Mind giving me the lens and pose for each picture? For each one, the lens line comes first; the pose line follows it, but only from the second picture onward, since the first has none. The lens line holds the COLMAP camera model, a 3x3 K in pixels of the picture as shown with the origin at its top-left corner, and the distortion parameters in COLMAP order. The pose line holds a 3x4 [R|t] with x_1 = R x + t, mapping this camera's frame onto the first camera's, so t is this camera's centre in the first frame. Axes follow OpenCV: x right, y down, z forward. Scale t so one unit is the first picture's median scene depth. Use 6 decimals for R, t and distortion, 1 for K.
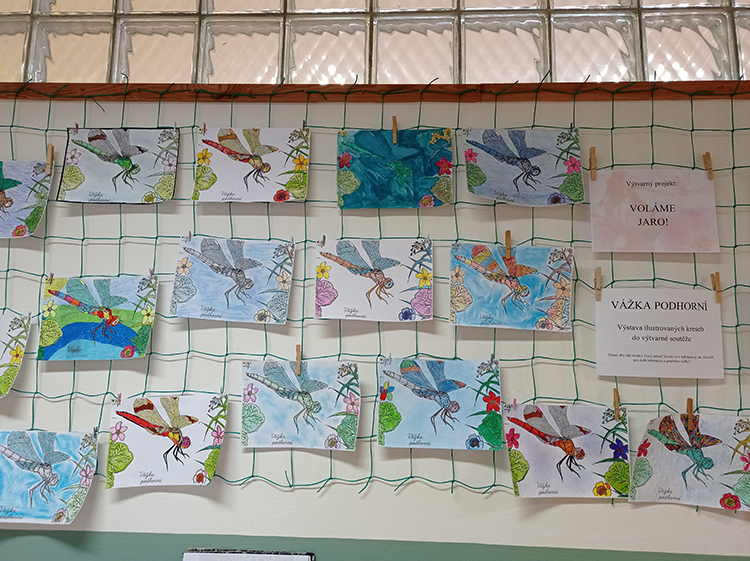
lens RADIAL K [[596.8, 0, 375.0], [0, 596.8, 280.5], [0, 0, 1]] dist [0.068924, -0.031885]
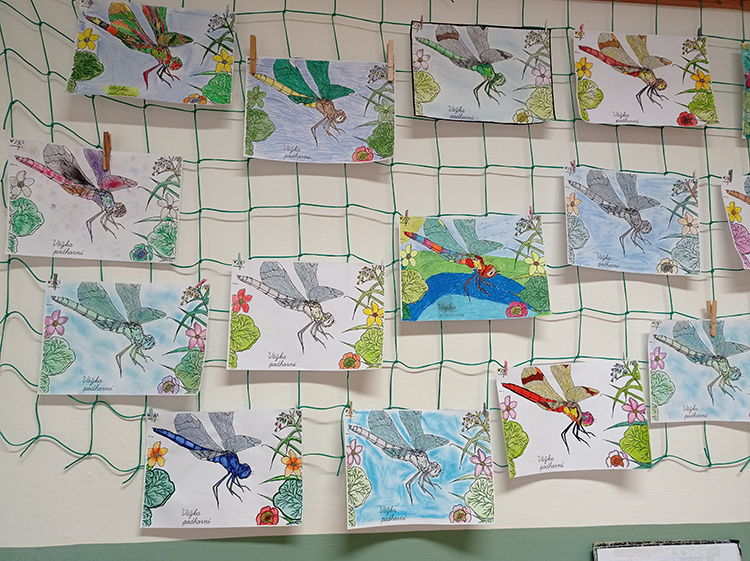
lens RADIAL K [[603.7, 0, 375.0], [0, 603.7, 280.5], [0, 0, 1]] dist [0.048044, -0.021515]
pose [[0.982428, -0.000813, 0.186638, -0.731570], [-0.010989, 0.998004, 0.062192, 0.030952], [-0.186316, -0.063150, 0.980458, 0.245807]]
